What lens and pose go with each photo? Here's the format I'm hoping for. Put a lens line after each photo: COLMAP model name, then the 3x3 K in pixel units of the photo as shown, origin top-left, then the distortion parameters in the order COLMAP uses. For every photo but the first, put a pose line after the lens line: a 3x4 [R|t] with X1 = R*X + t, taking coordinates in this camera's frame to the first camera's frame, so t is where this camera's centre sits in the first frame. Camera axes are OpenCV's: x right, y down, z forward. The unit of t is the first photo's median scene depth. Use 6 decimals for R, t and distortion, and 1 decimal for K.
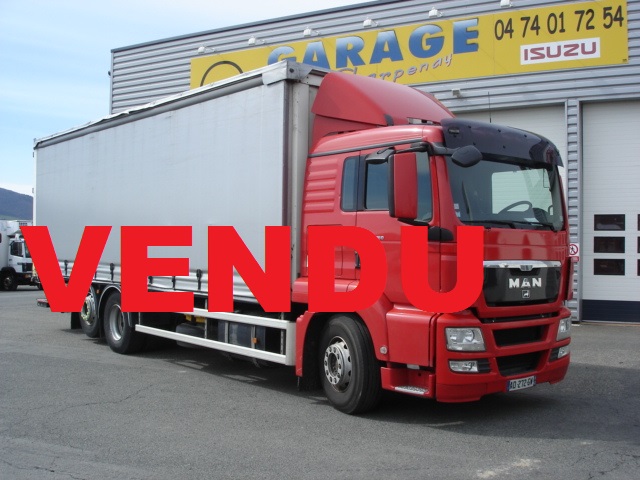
lens RADIAL K [[732.0, 0, 320.0], [0, 732.0, 240.0], [0, 0, 1]] dist [-0.141264, -0.010223]
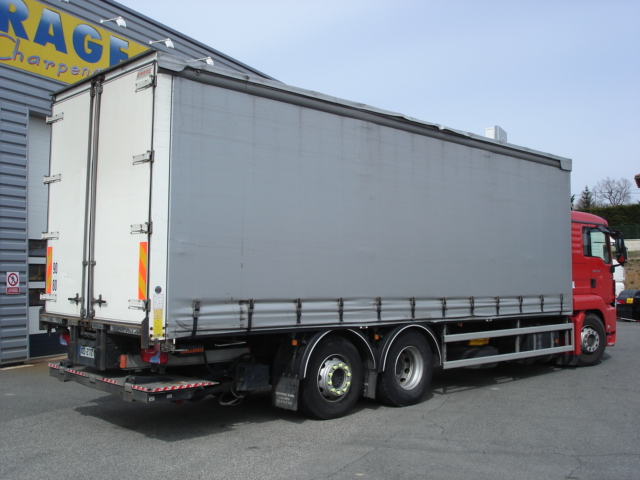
lens RADIAL K [[732.0, 0, 320.0], [0, 732.0, 240.0], [0, 0, 1]] dist [-0.141264, -0.010223]
pose [[-0.057746, 0.048028, 0.997175, -0.734485], [-0.012308, 0.998732, -0.048816, 0.005908], [-0.998255, -0.015092, -0.057082, 0.761654]]
